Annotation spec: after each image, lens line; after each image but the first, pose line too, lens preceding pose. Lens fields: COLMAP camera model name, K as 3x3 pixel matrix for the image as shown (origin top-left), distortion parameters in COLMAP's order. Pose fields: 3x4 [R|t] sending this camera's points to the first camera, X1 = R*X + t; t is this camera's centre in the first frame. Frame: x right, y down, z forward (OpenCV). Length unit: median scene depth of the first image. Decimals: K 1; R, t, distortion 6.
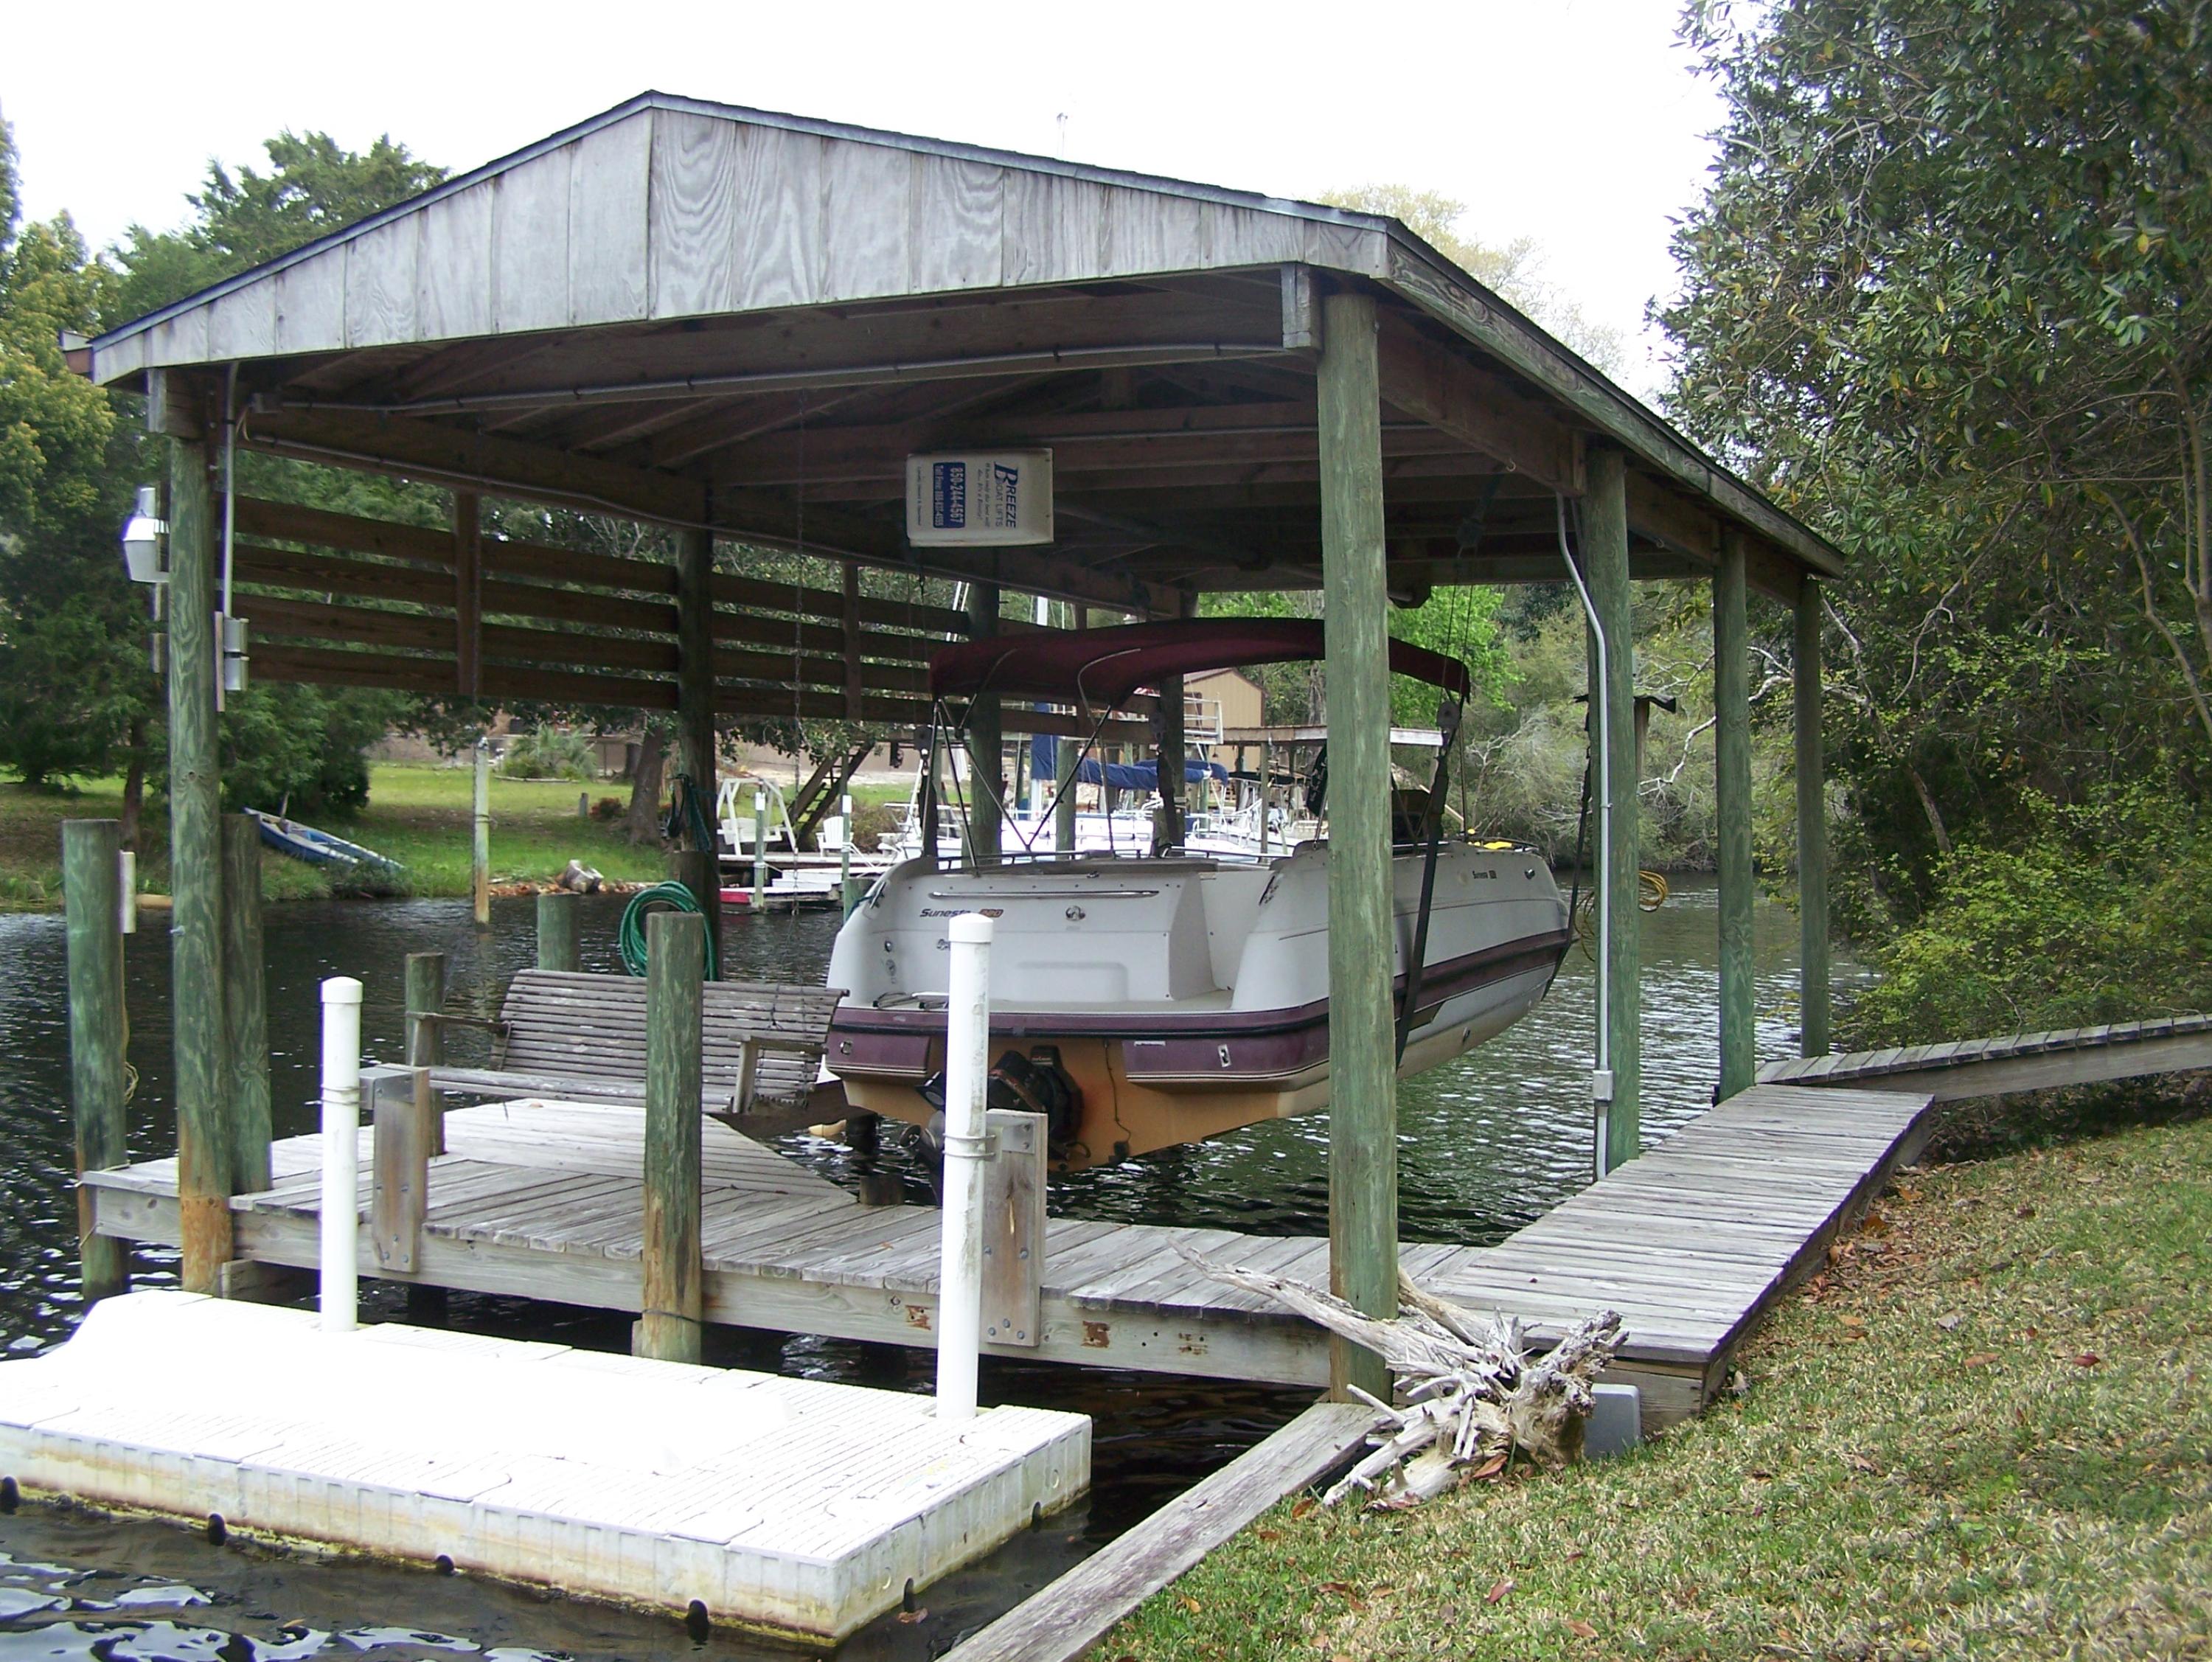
lens RADIAL K [[2464.3, 0, 1109.5], [0, 2464.3, 817.3], [0, 0, 1]] dist [-0.102928, 0.000000]
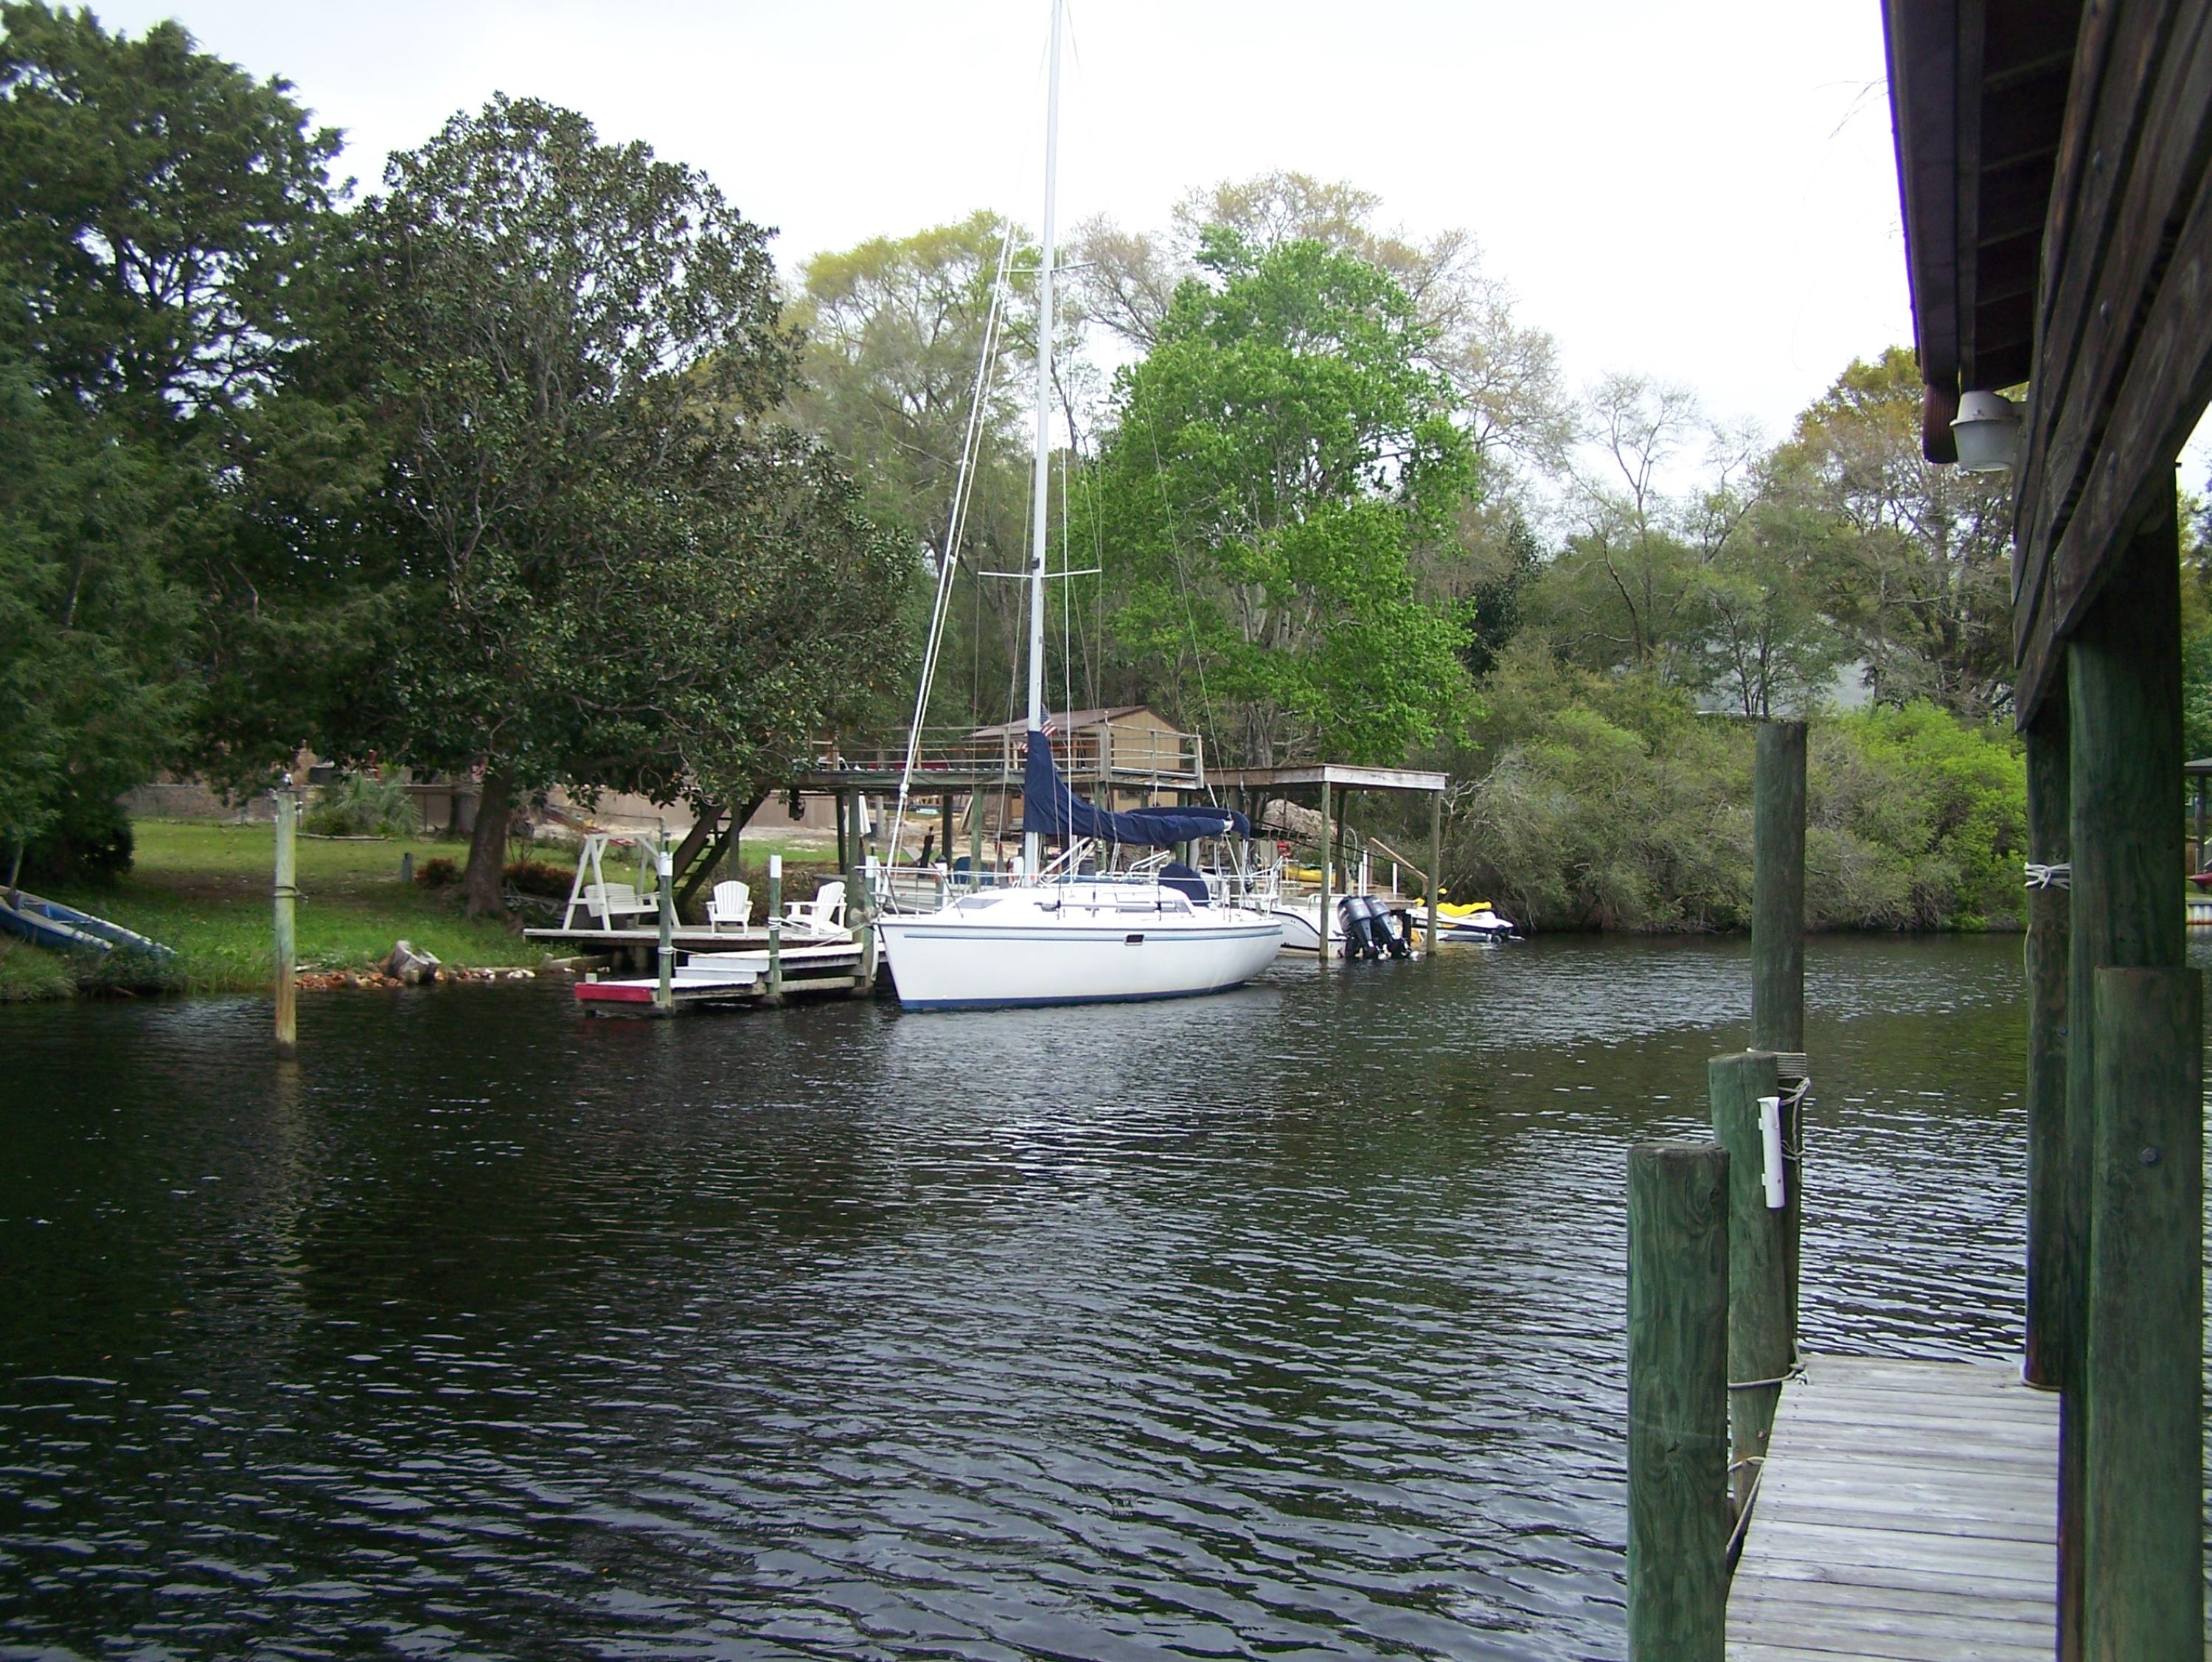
lens RADIAL K [[2464.3, 0, 1094.8], [0, 2464.3, 832.9], [0, 0, 1]] dist [-0.102928, 0.000000]
pose [[0.997260, -0.005838, 0.073743, -0.057664], [0.007038, 0.999847, -0.016021, -0.002424], [-0.073638, 0.016496, 0.997149, 0.218251]]
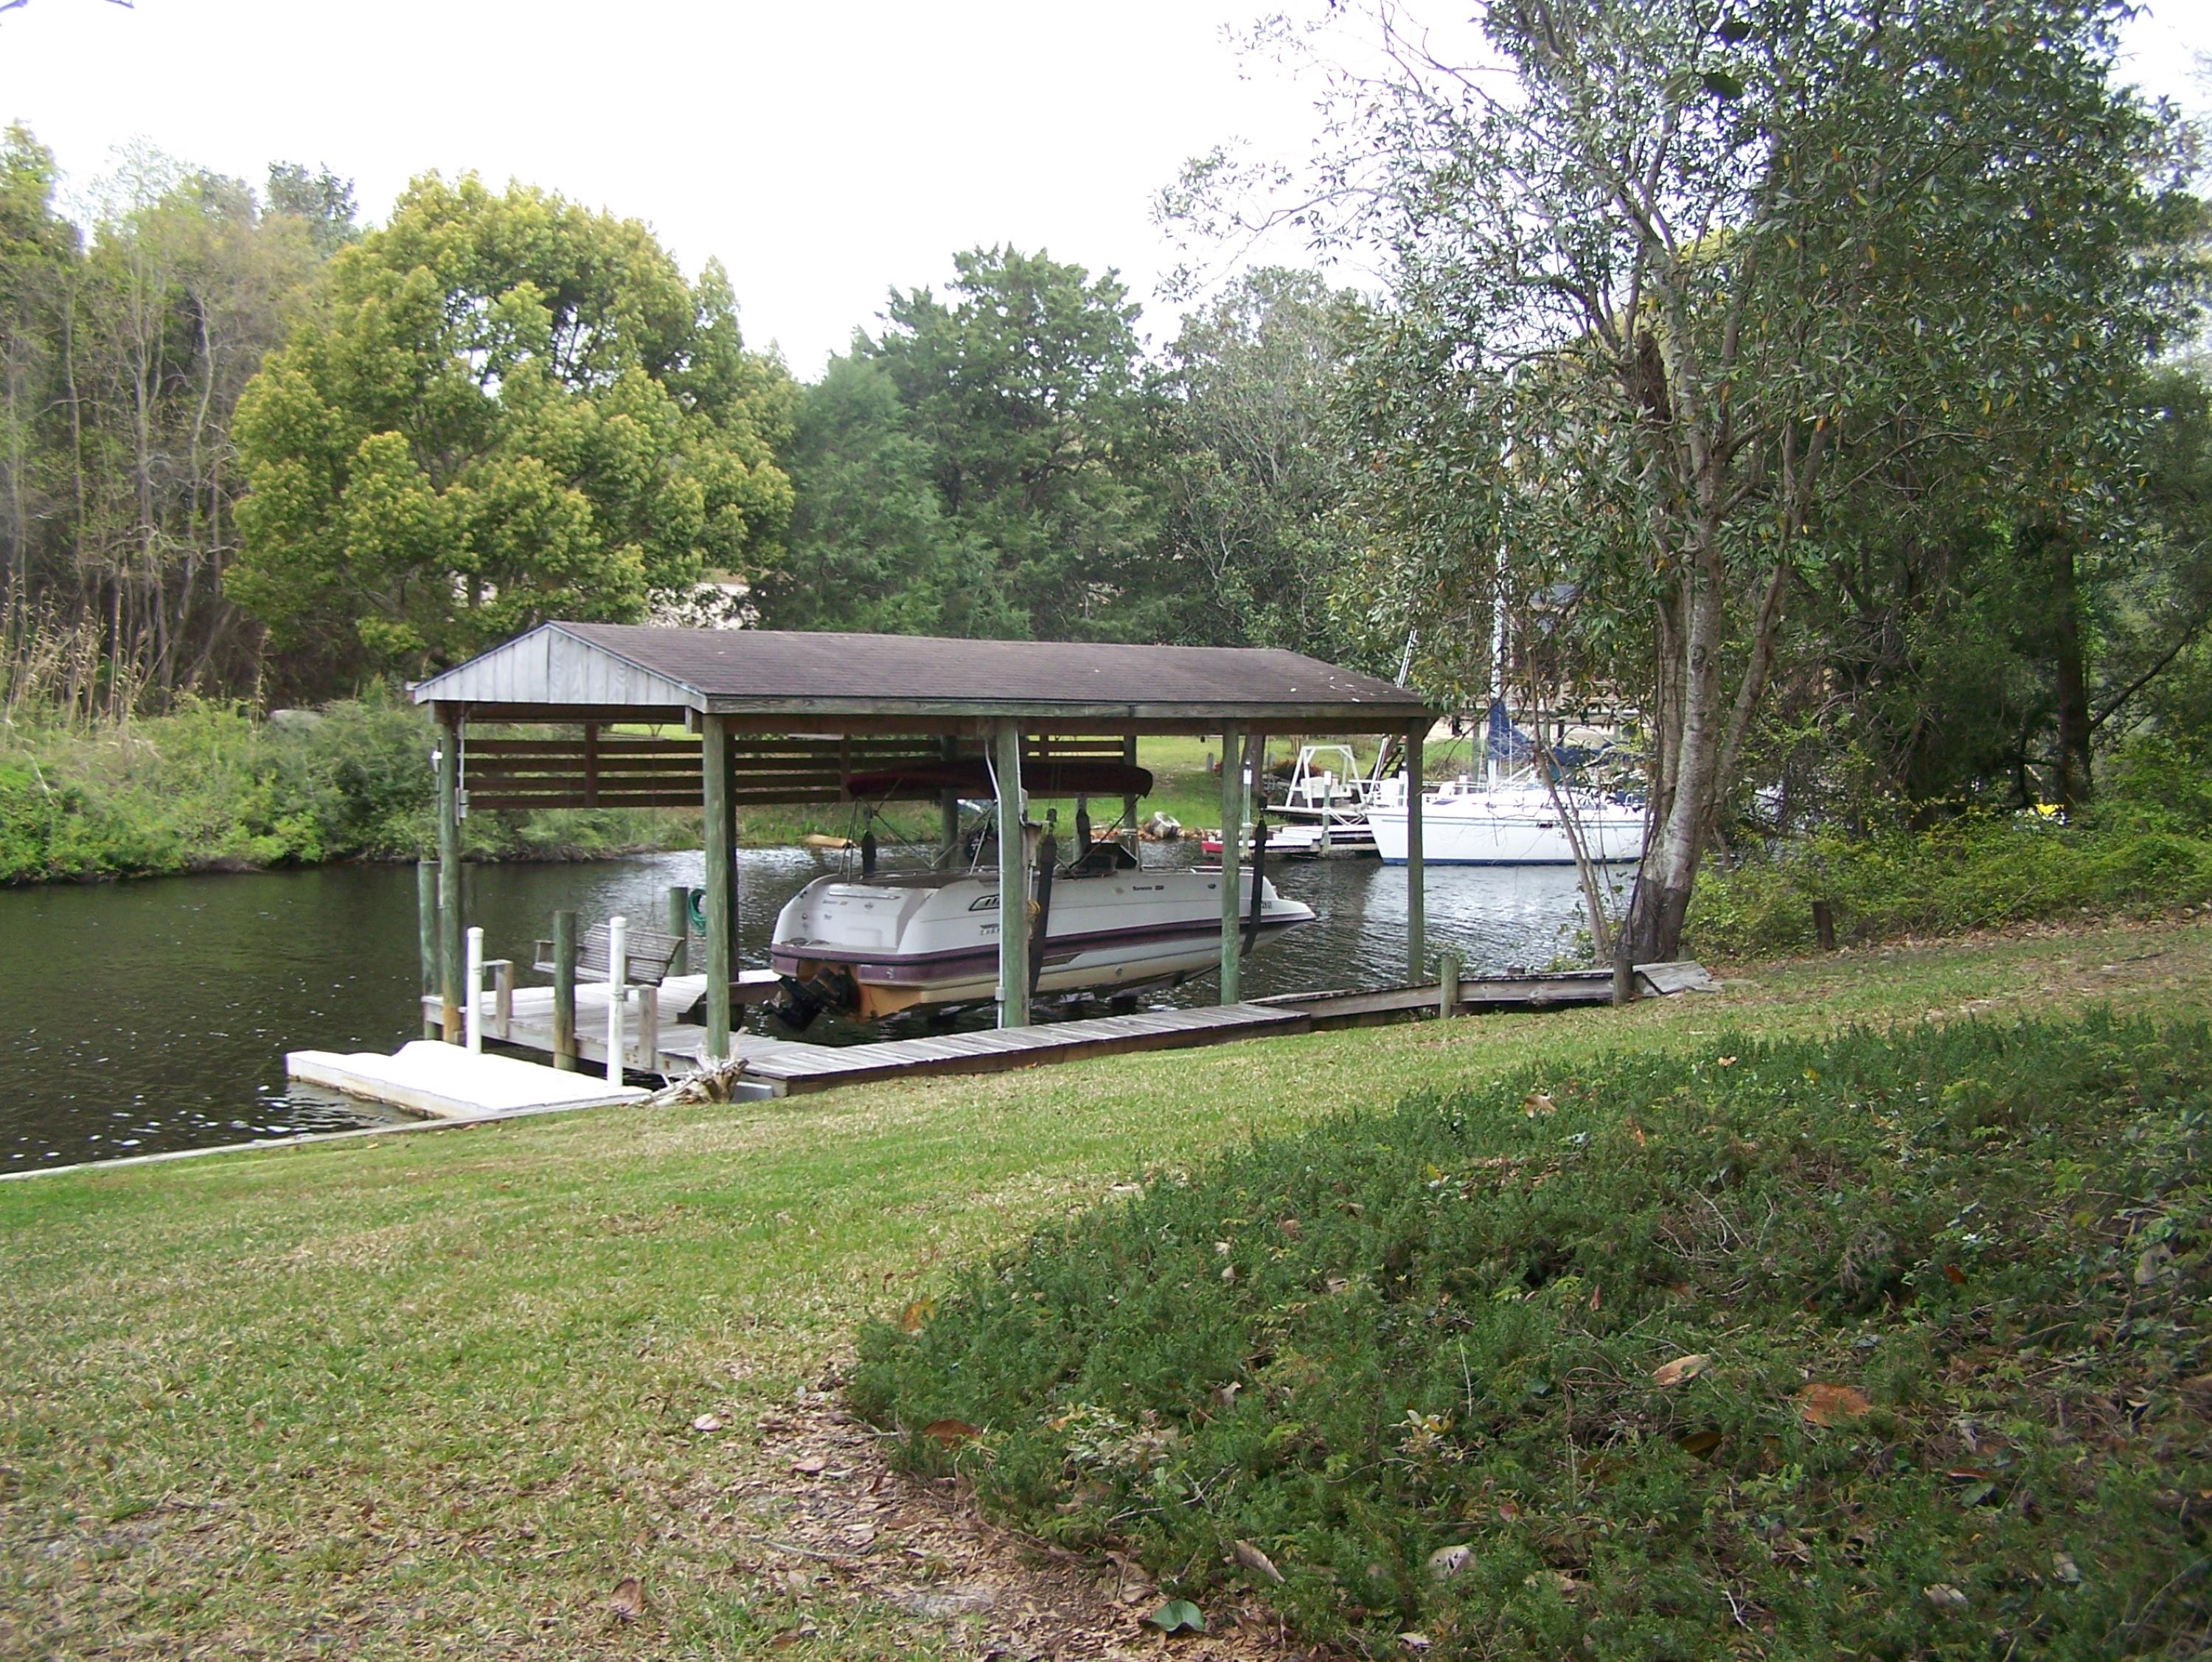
lens RADIAL K [[2464.3, 0, 1102.2], [0, 2464.3, 828.7], [0, 0, 1]] dist [-0.102928, 0.000000]
pose [[0.931056, 0.024472, -0.364055, 0.225301], [-0.009707, 0.999056, 0.042333, -0.028329], [0.364748, -0.035880, 0.930415, -0.218707]]
